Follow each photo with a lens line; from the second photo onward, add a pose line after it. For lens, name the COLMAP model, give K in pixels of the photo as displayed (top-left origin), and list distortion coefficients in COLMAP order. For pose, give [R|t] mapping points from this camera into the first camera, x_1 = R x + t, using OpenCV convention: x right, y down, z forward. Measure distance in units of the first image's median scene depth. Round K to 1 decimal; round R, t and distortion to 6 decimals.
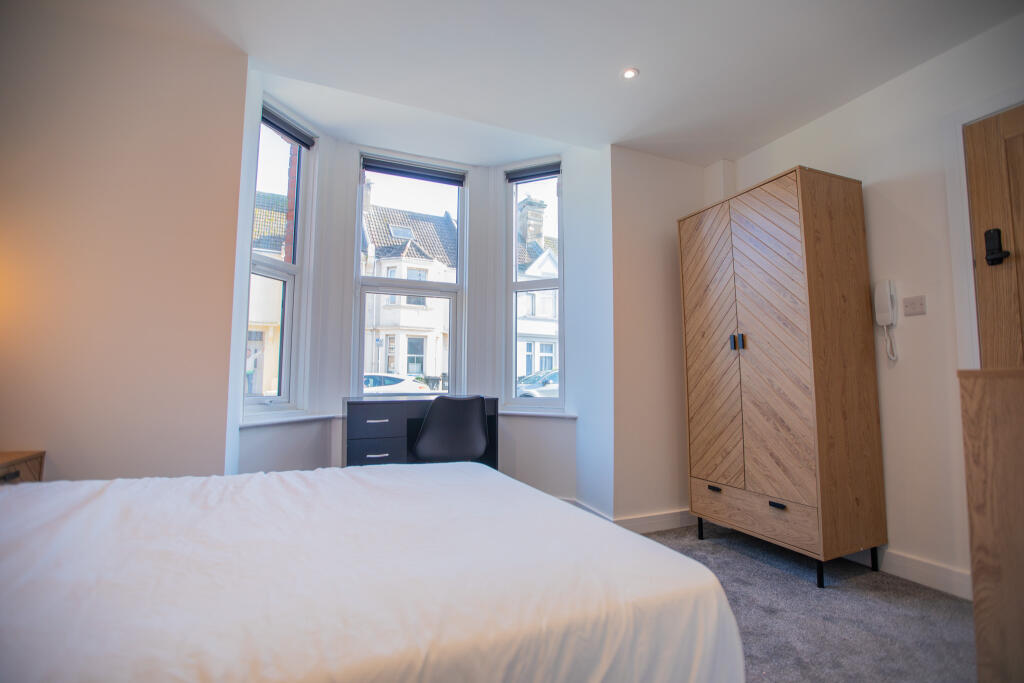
lens RADIAL K [[463.6, 0, 506.1], [0, 463.6, 346.3], [0, 0, 1]] dist [-0.025870, 0.004738]
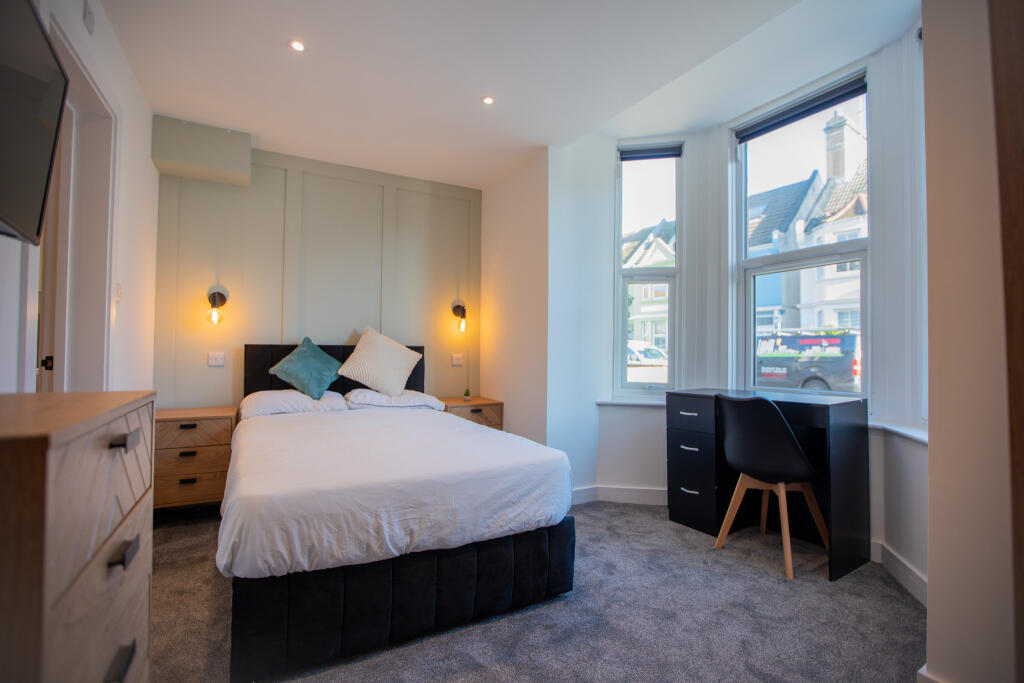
lens RADIAL K [[463.6, 0, 512.5], [0, 463.6, 337.7], [0, 0, 1]] dist [-0.025870, 0.004738]
pose [[0.124393, -0.035575, -0.991595, 0.525198], [0.057926, 0.997913, -0.028535, 0.004200], [0.990541, -0.053890, 0.126194, 0.407331]]
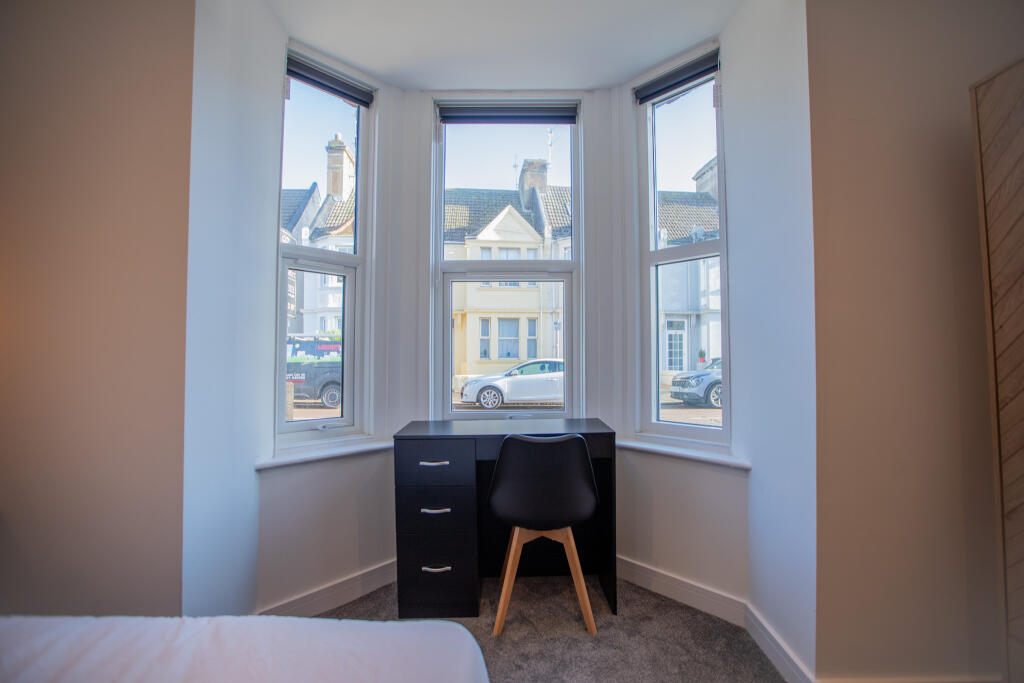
lens RADIAL K [[463.6, 0, 514.6], [0, 463.6, 342.8], [0, 0, 1]] dist [-0.025870, 0.004738]
pose [[0.924507, -0.018100, -0.380736, 0.091425], [0.032830, 0.998941, 0.032228, -0.035043], [0.379750, -0.042295, 0.924122, 0.312225]]
